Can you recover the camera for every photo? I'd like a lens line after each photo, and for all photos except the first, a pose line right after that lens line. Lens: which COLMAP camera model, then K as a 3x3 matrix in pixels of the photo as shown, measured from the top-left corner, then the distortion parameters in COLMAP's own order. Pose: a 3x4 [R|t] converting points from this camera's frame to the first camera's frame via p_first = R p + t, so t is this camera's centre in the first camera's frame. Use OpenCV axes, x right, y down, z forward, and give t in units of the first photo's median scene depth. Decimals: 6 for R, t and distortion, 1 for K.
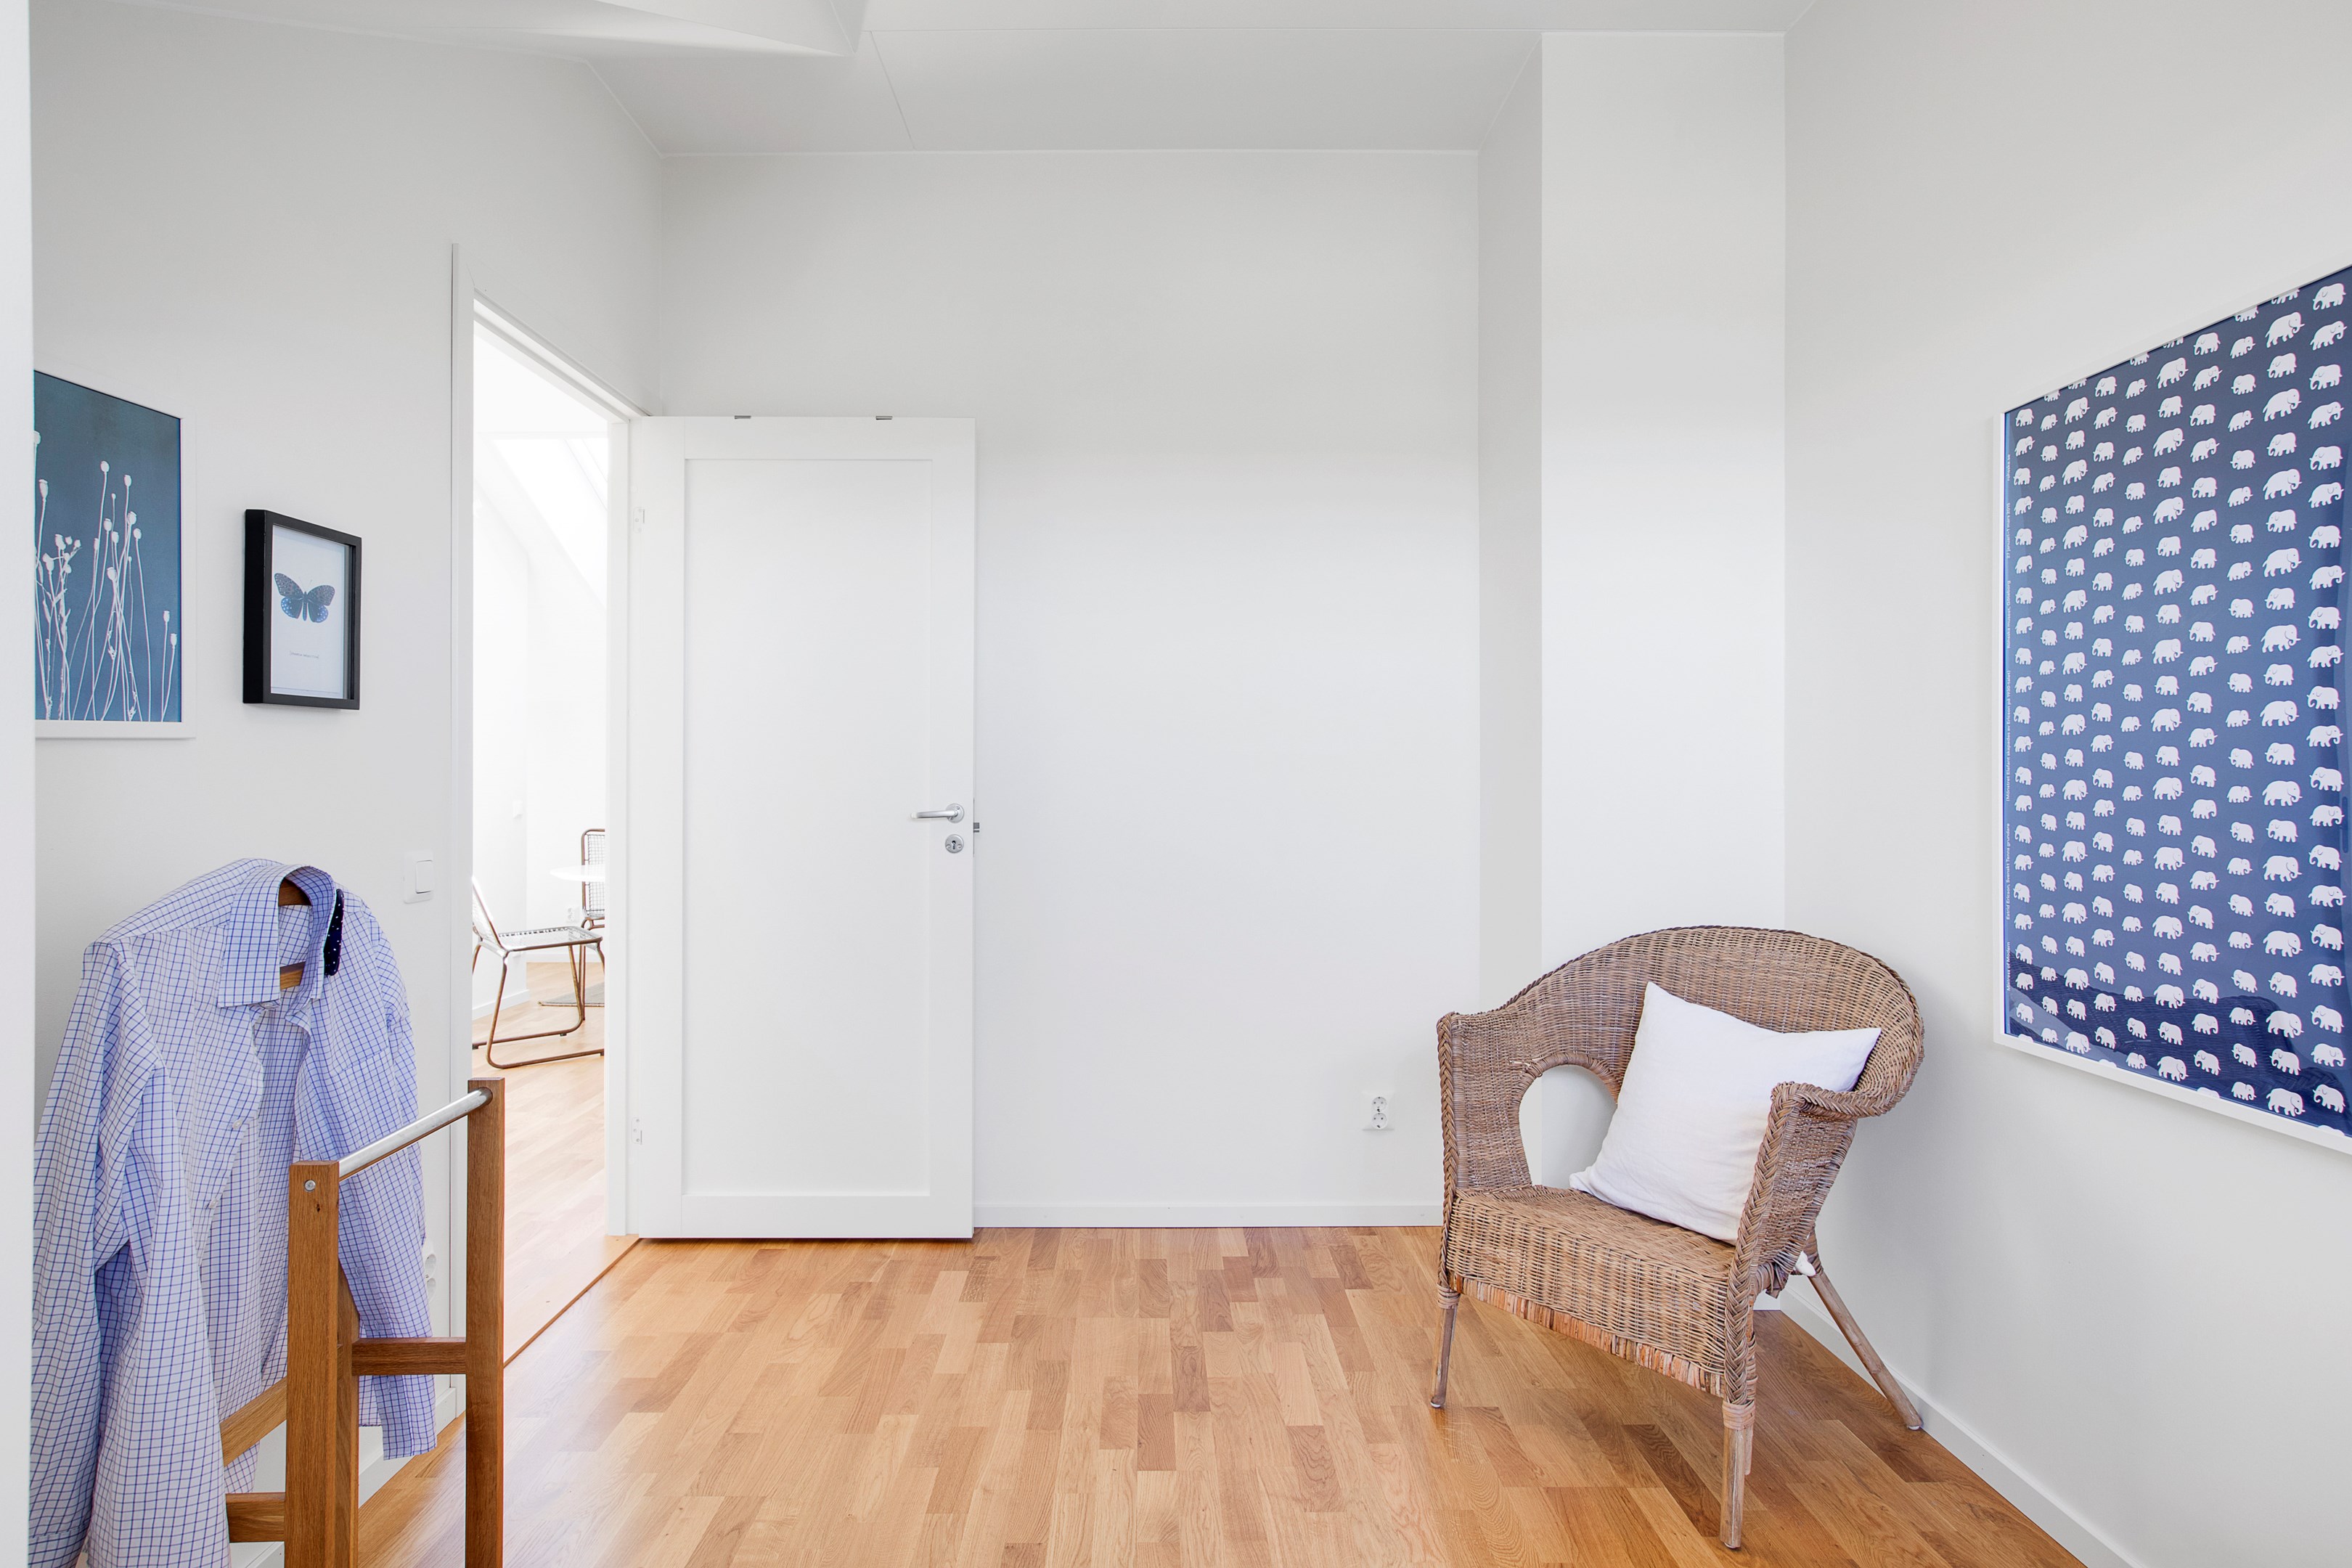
lens RADIAL K [[1387.5, 0, 1176.1], [0, 1387.5, 778.3], [0, 0, 1]] dist [0.070830, 0.005150]
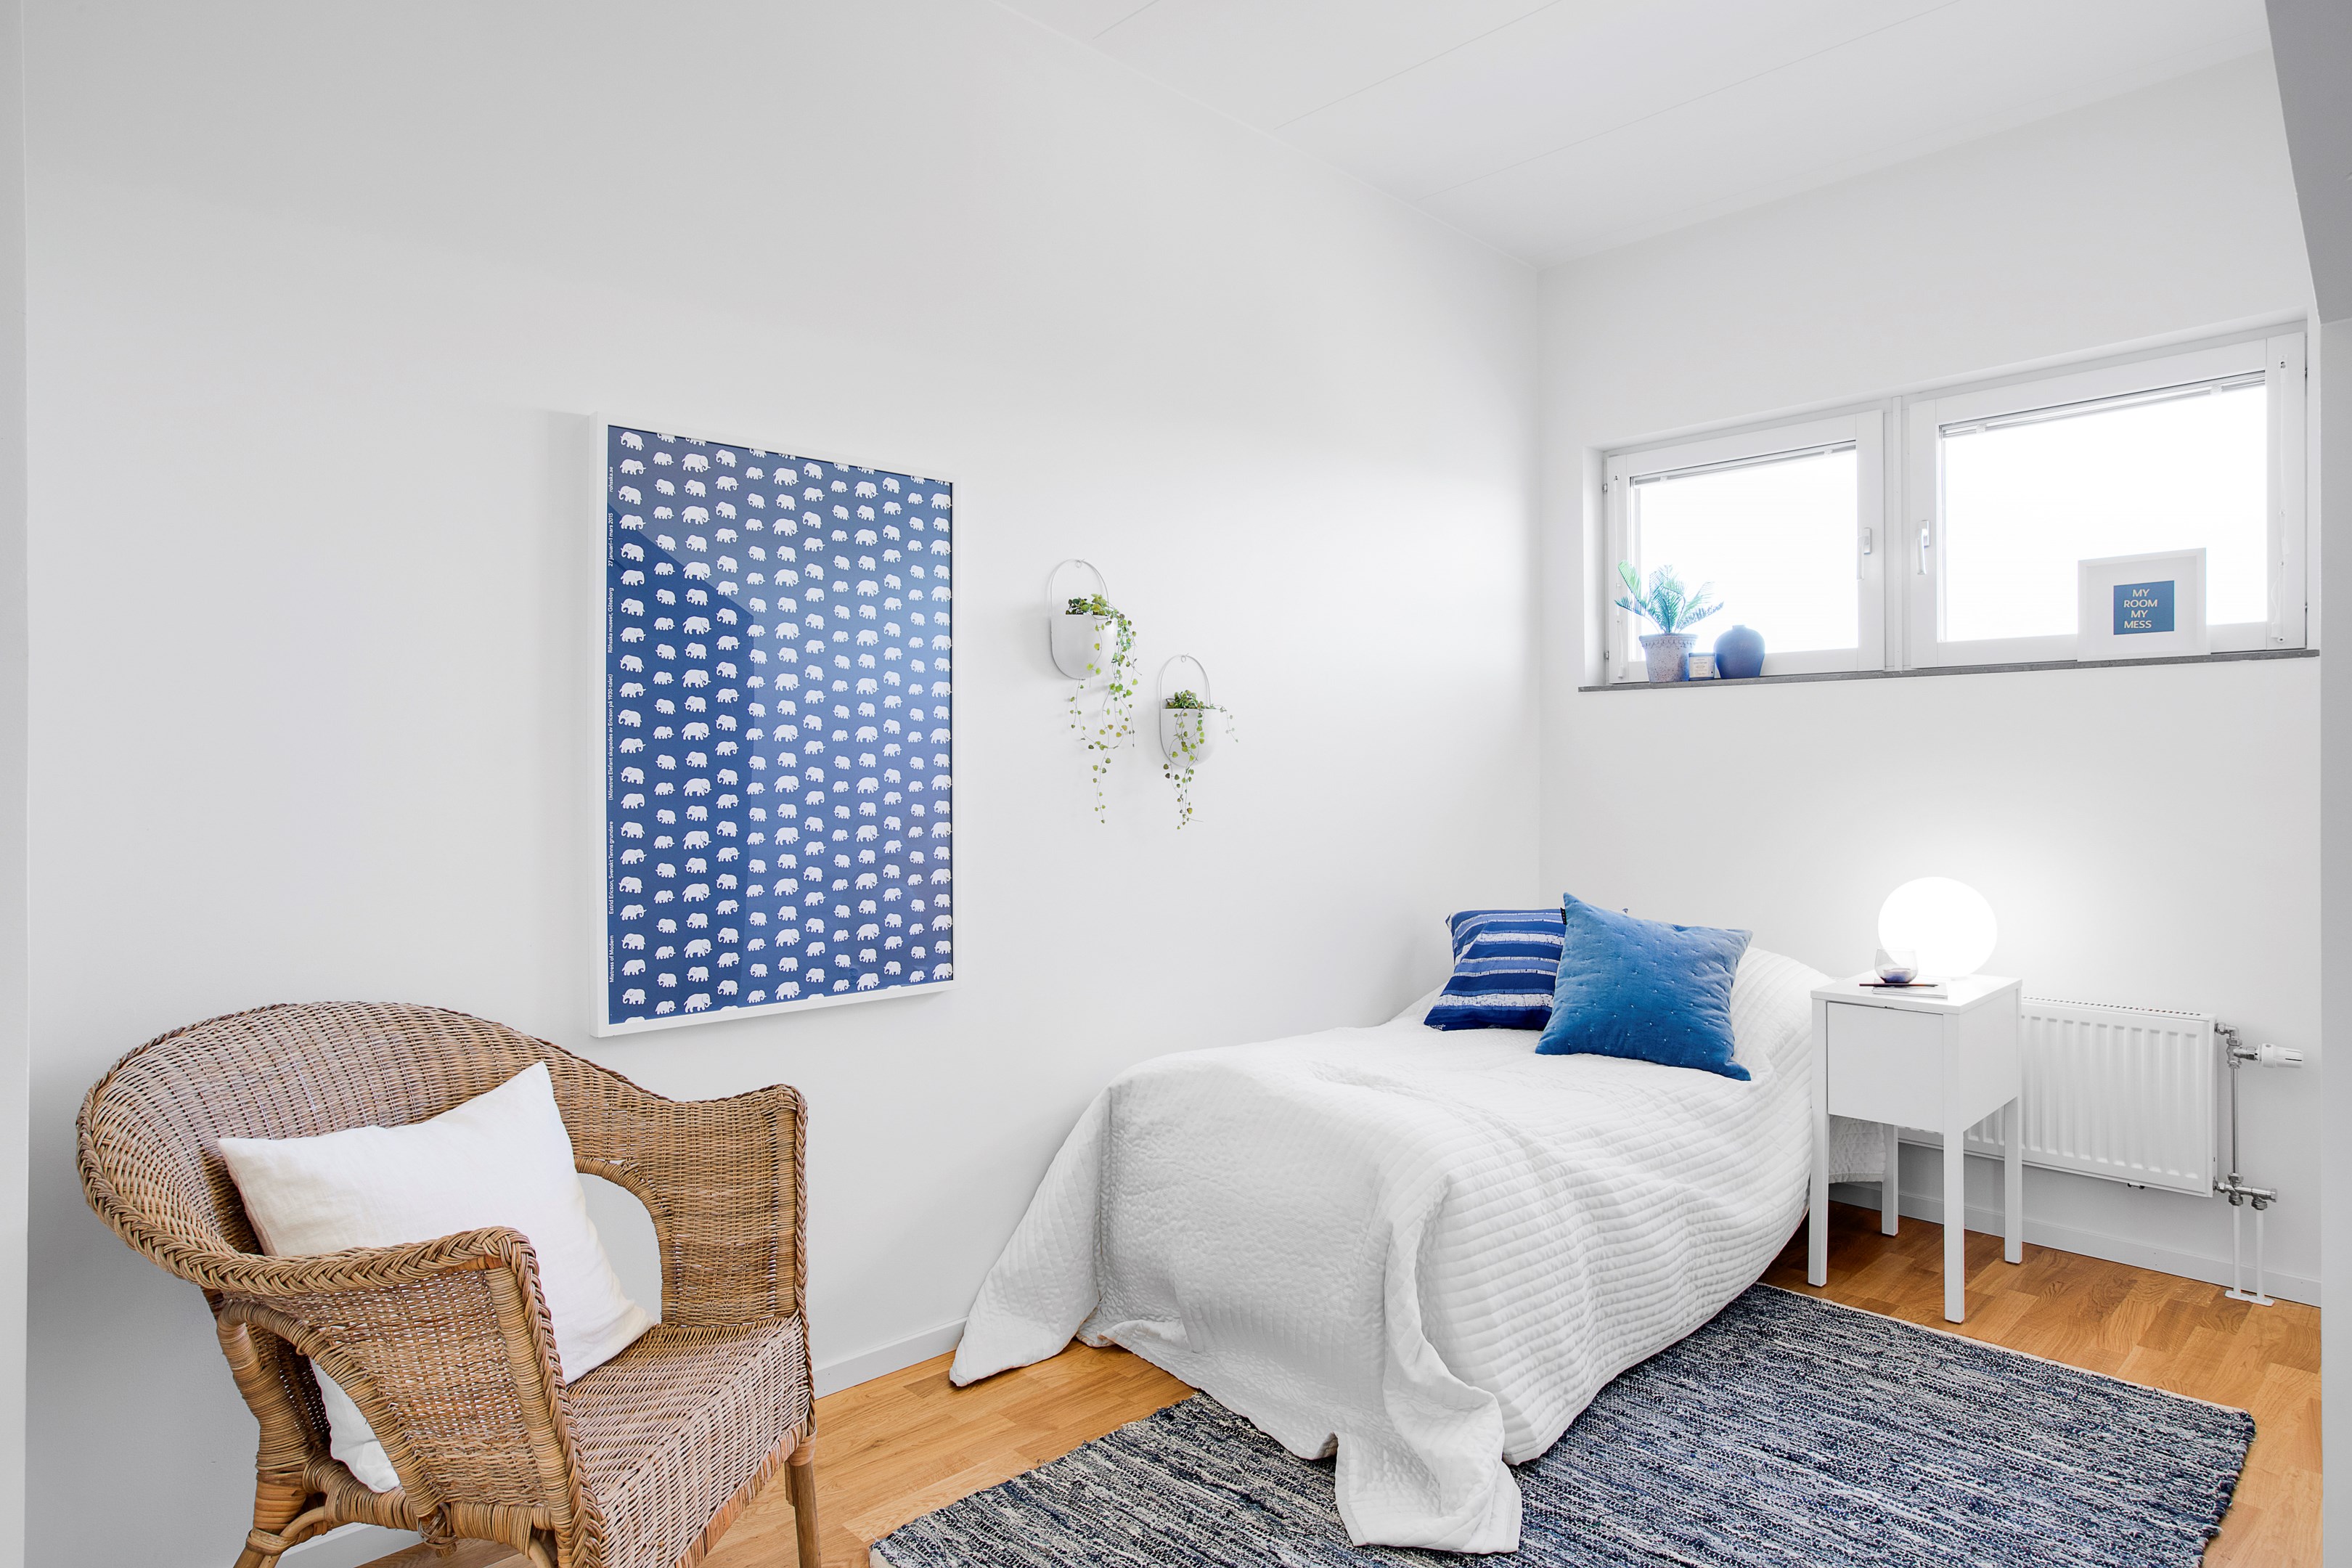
lens RADIAL K [[1328.6, 0, 1171.5], [0, 1328.6, 776.9], [0, 0, 1]] dist [-0.000476, 0.000524]
pose [[-0.676483, -0.000757, 0.736458, -0.473828], [0.005262, 0.999969, 0.005862, -0.004907], [-0.736439, 0.007841, -0.676458, 1.579978]]
